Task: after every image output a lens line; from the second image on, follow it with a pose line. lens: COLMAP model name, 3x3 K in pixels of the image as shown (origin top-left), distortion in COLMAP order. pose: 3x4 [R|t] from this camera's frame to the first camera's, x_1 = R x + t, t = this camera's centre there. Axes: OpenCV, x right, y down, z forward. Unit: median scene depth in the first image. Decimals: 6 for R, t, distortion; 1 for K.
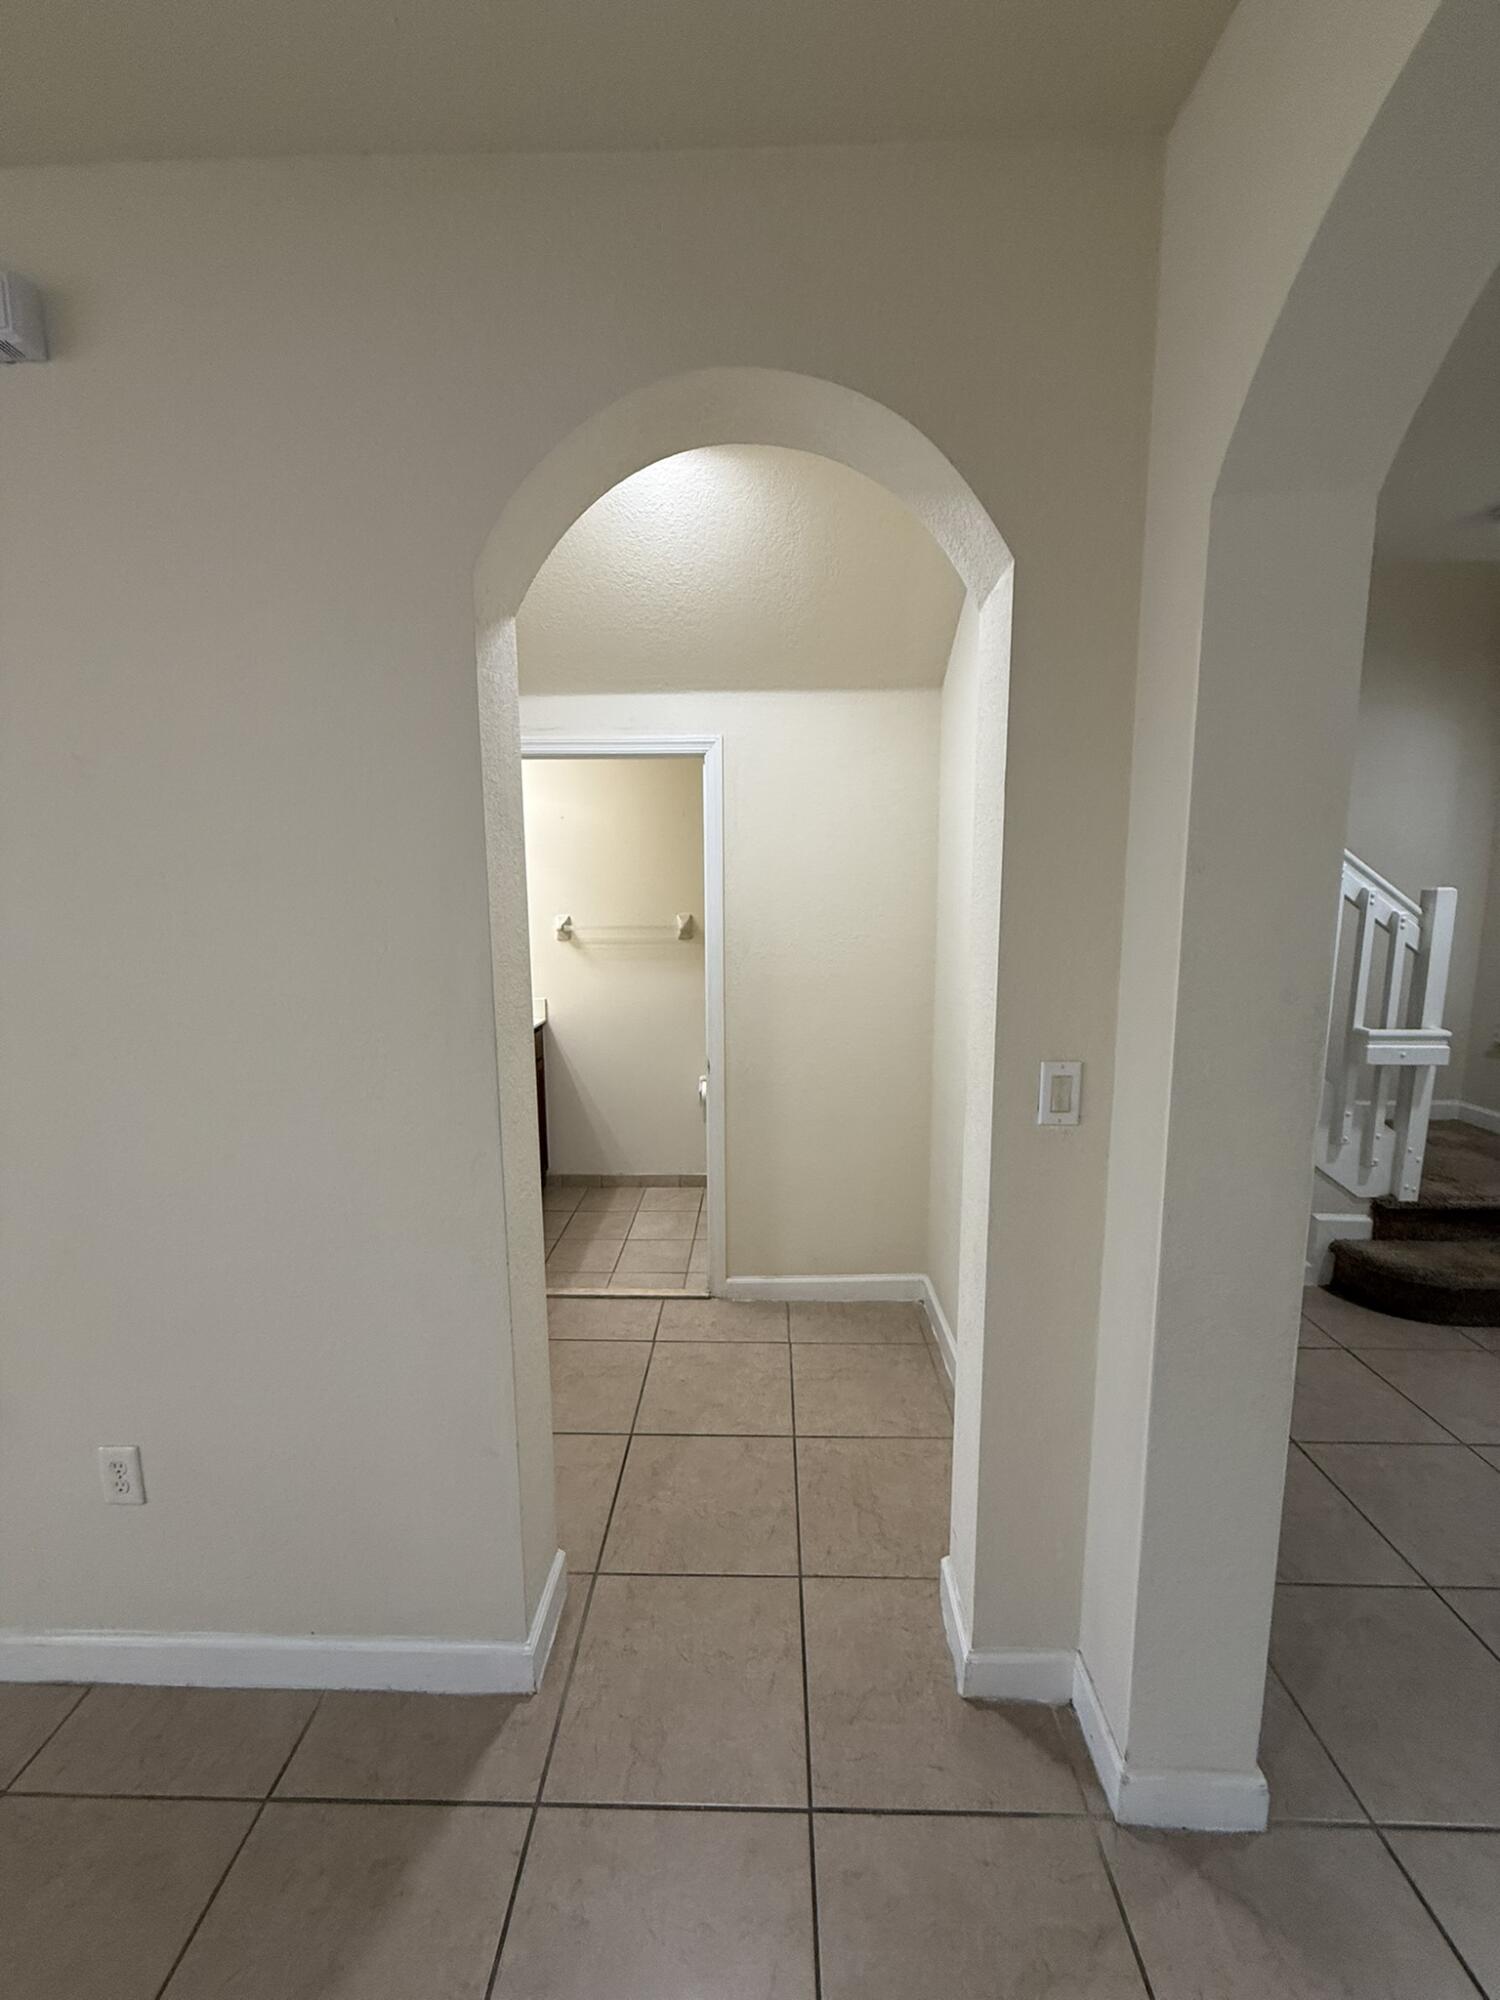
lens RADIAL K [[798.2, 0, 750.4], [0, 798.2, 996.8], [0, 0, 1]] dist [-0.002789, 0.001080]
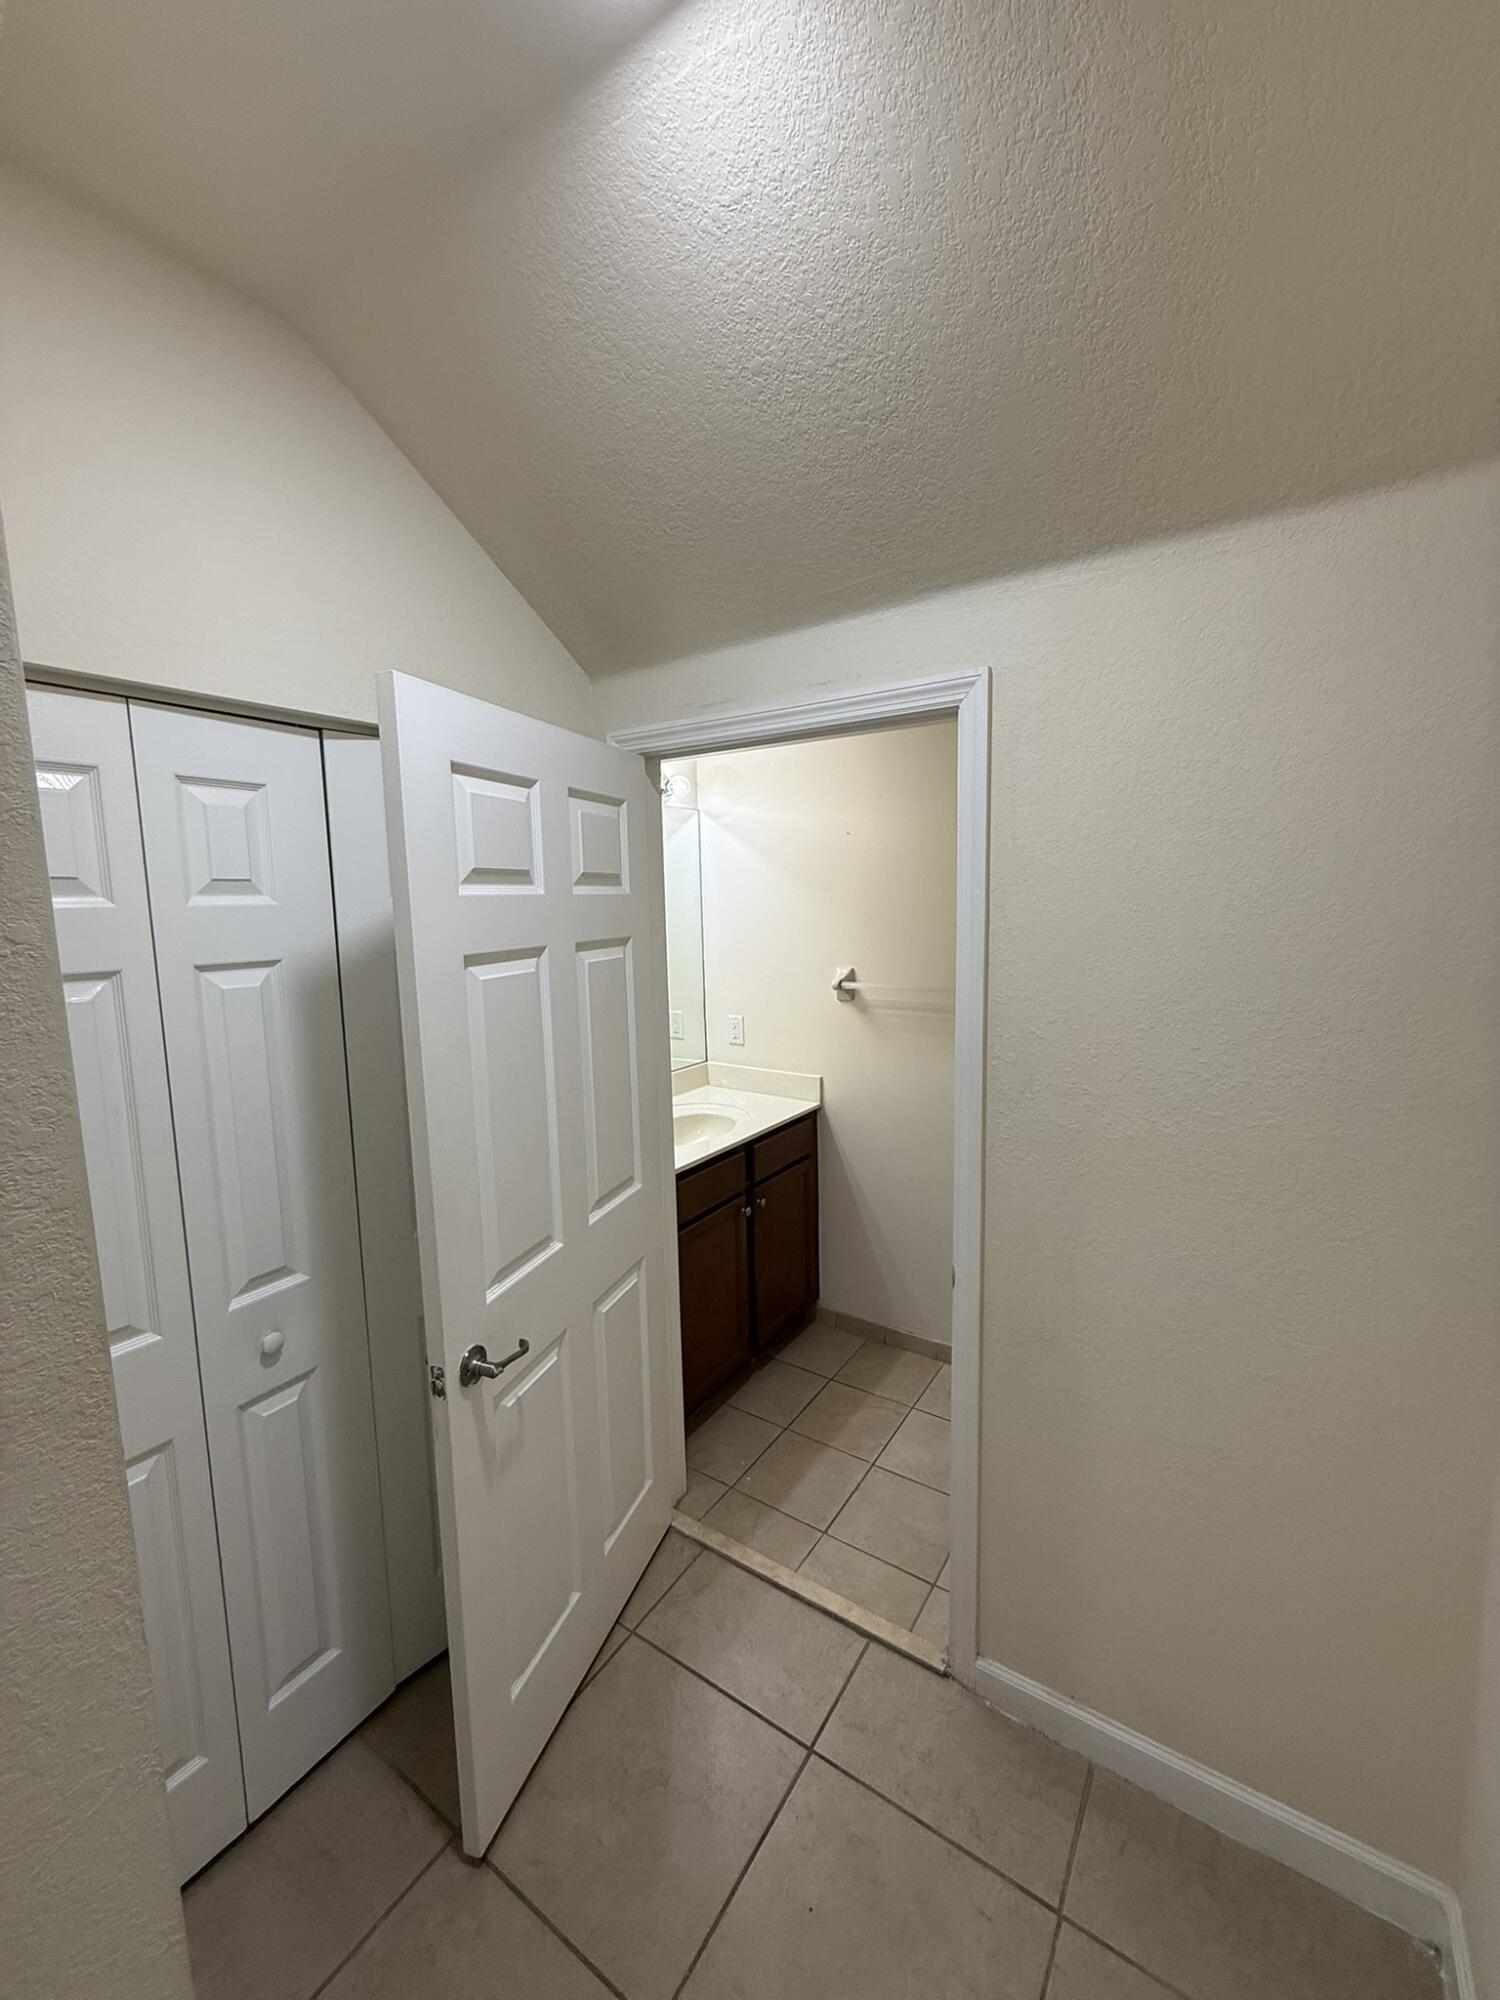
lens RADIAL K [[798.2, 0, 749.3], [0, 798.2, 989.3], [0, 0, 1]] dist [-0.002789, 0.001080]
pose [[0.846622, 0.045637, -0.530234, 0.158893], [-0.060607, 0.998103, -0.010865, -0.133627], [0.528732, 0.041335, 0.847782, 0.639476]]
